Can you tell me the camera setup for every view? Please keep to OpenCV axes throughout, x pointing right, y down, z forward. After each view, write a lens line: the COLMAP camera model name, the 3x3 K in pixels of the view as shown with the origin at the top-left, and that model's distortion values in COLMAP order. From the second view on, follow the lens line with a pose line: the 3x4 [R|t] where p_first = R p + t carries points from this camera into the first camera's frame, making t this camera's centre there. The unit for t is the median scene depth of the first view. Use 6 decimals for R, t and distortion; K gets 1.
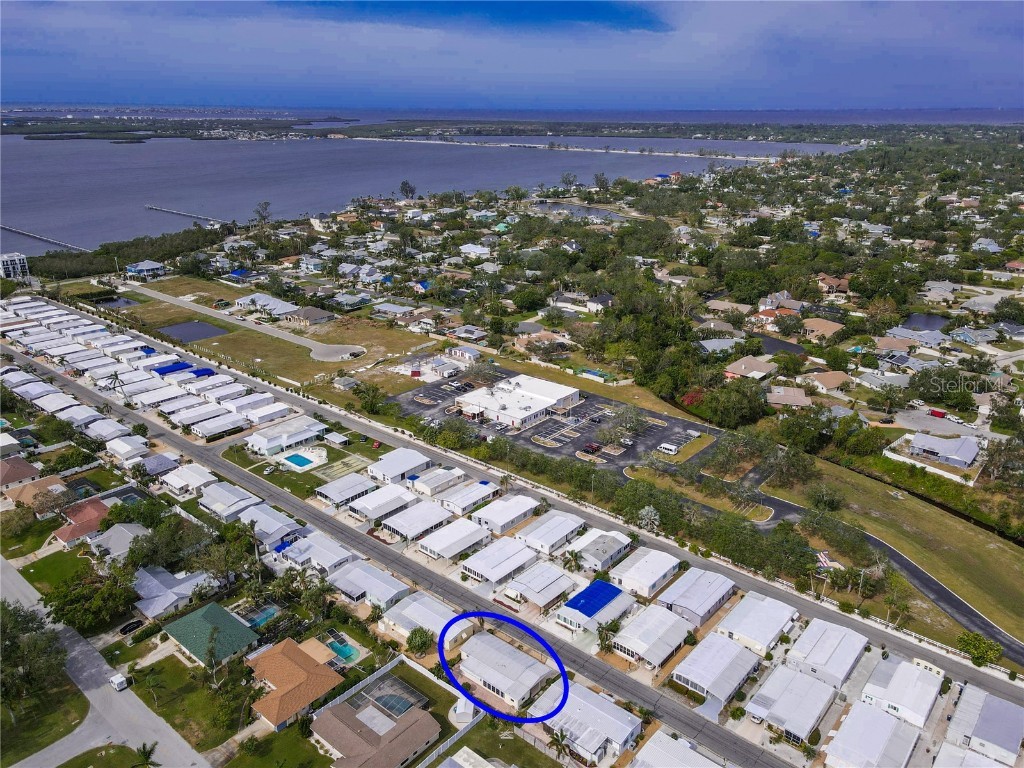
lens RADIAL K [[760.5, 0, 512.0], [0, 760.5, 384.0], [0, 0, 1]] dist [0.040229, 0.001033]
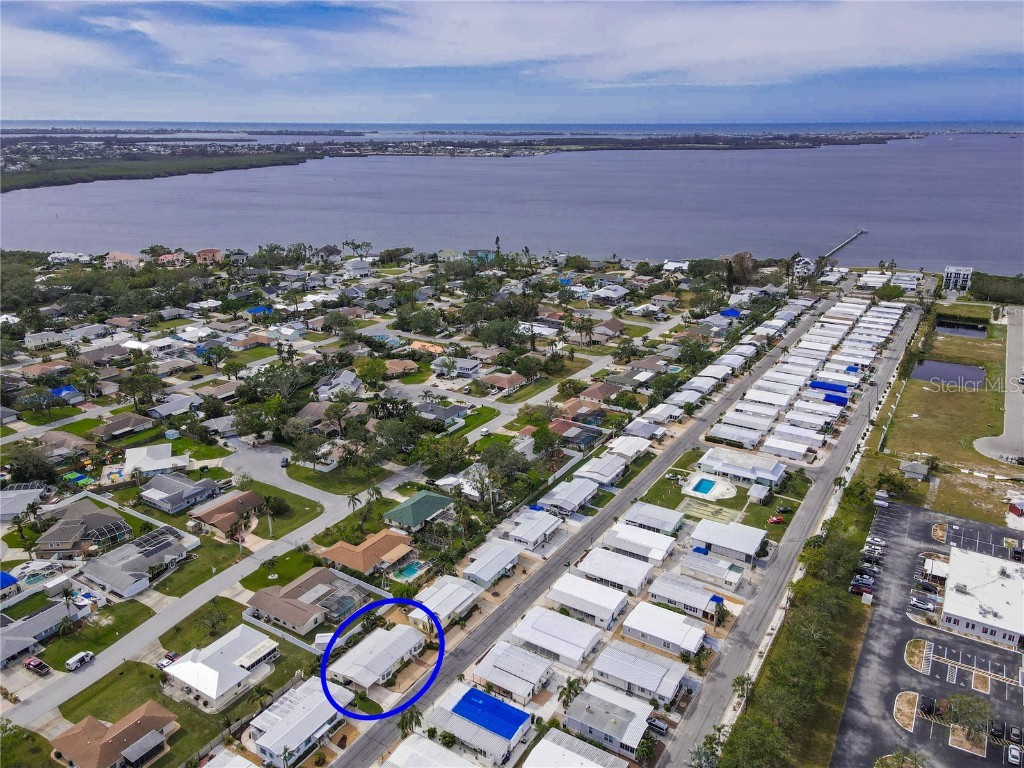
lens RADIAL K [[760.5, 0, 512.0], [0, 760.5, 384.0], [0, 0, 1]] dist [0.040229, 0.001033]
pose [[0.151849, 0.321893, -0.934520, 0.529110], [-0.347049, 0.902649, 0.254524, -0.172763], [0.925472, 0.285675, 0.248779, 0.506546]]
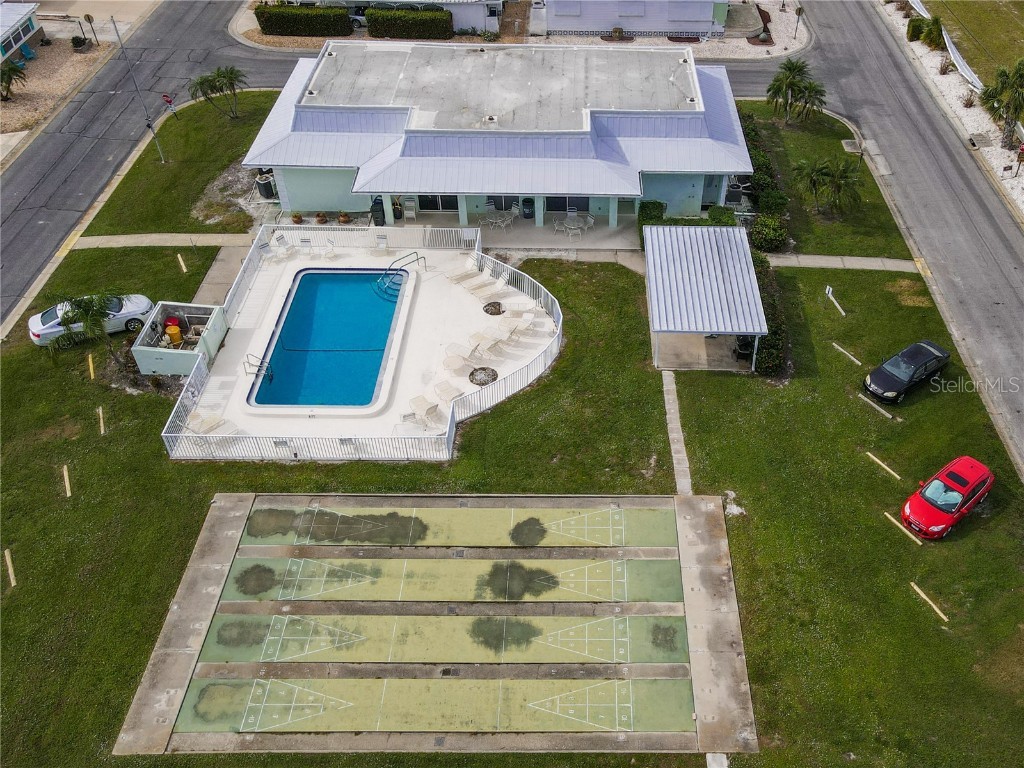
lens RADIAL K [[1042.9, 0, 595.6], [0, 1042.9, 384.7], [0, 0, 1]] dist [0.075861, 0.003616]
pose [[0.654955, 0.476205, -0.586739, -0.139378], [-0.275826, 0.873532, 0.401075, 0.022579], [0.703530, -0.100849, 0.703474, 0.903020]]
